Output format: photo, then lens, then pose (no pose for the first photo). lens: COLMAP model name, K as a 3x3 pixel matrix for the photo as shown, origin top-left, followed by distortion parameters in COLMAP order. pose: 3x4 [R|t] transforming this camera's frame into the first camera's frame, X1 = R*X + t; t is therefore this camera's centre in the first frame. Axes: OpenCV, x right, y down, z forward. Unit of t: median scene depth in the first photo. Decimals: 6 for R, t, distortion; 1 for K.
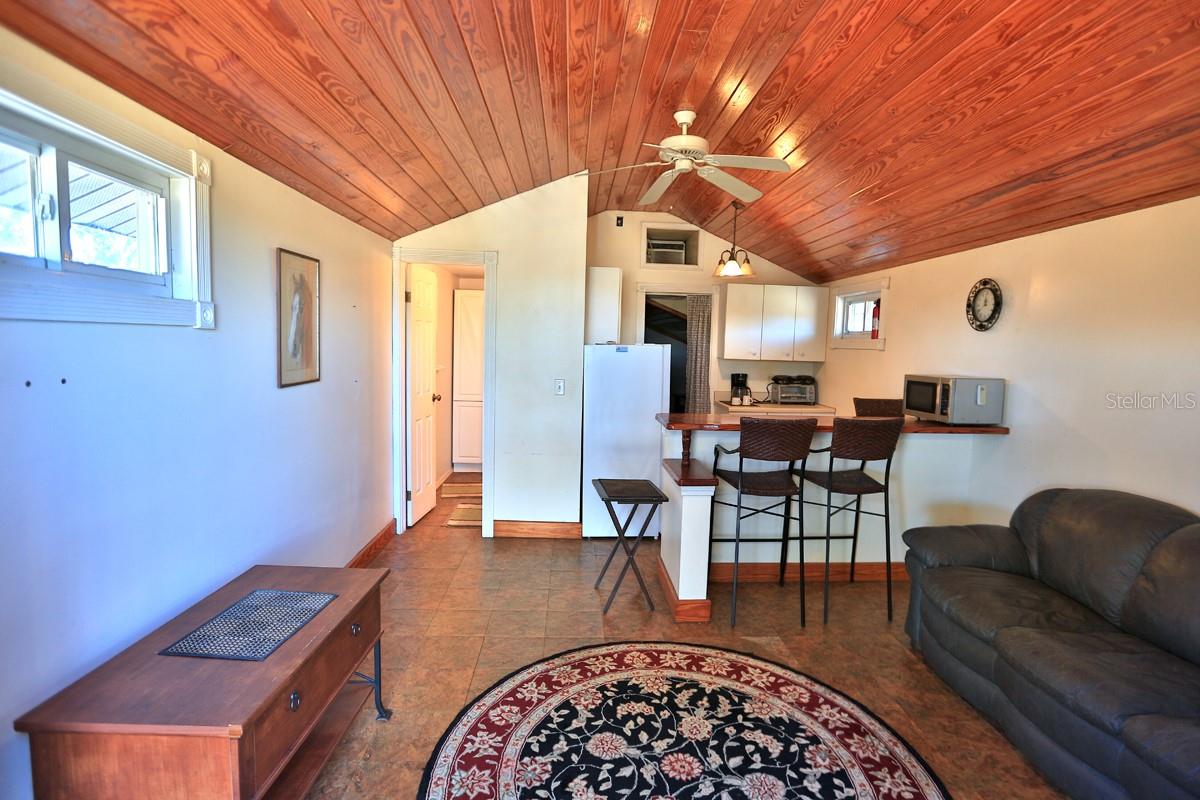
lens RADIAL K [[582.2, 0, 602.9], [0, 582.2, 391.5], [0, 0, 1]] dist [-0.000172, -0.000043]
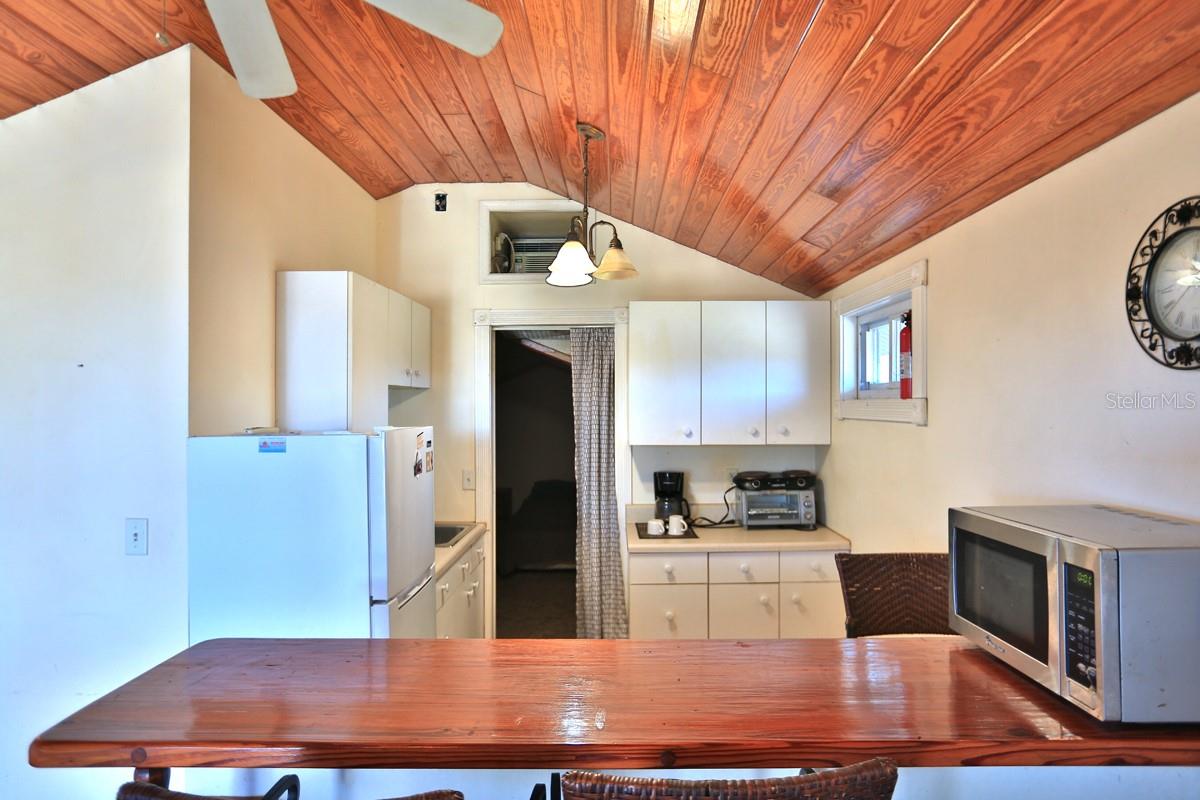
lens RADIAL K [[689.5, 0, 600.1], [0, 689.5, 406.5], [0, 0, 1]] dist [-0.002721, 0.000887]
pose [[0.996432, -0.034477, -0.077042, 0.231330], [0.027793, 0.995890, -0.086206, -0.038451], [0.079697, 0.083757, 0.993294, 0.386059]]
